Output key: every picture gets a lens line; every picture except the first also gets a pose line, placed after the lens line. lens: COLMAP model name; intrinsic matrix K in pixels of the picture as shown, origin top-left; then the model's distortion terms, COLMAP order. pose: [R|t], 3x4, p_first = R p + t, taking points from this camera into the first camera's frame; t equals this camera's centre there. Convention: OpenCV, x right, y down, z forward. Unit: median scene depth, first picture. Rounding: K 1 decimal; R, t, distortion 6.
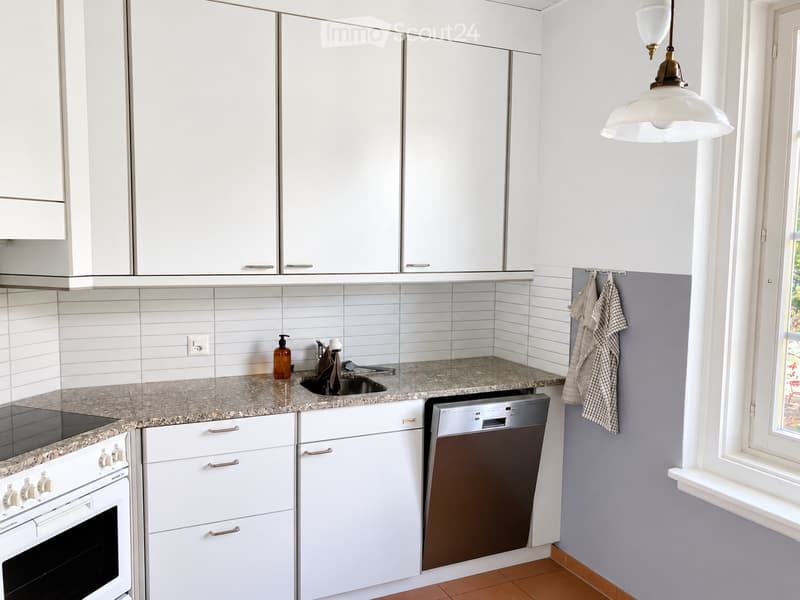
lens RADIAL K [[657.5, 0, 398.2], [0, 657.5, 299.7], [0, 0, 1]] dist [0.010732, -0.007329]
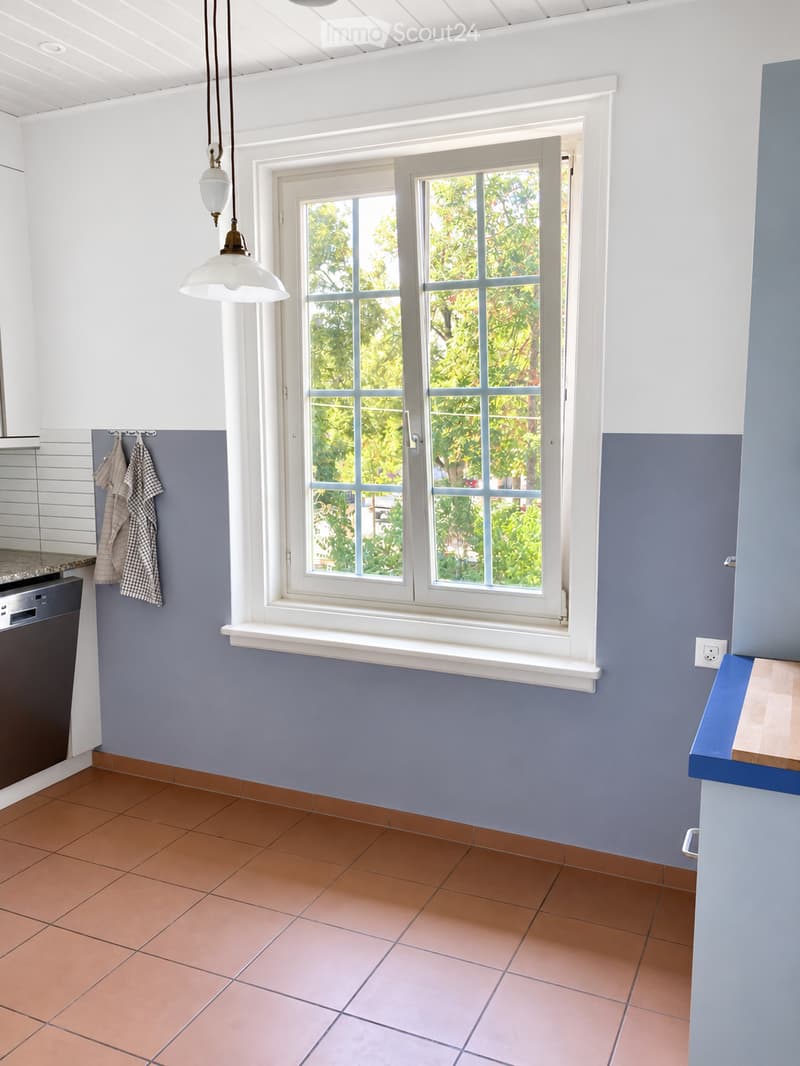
lens RADIAL K [[876.1, 0, 403.0], [0, 876.1, 537.8], [0, 0, 1]] dist [0.010732, -0.007329]
pose [[0.765607, -0.105860, 0.634539, -0.186948], [0.071985, 0.994271, 0.079021, 0.033457], [-0.639269, -0.014822, 0.768840, -0.178389]]
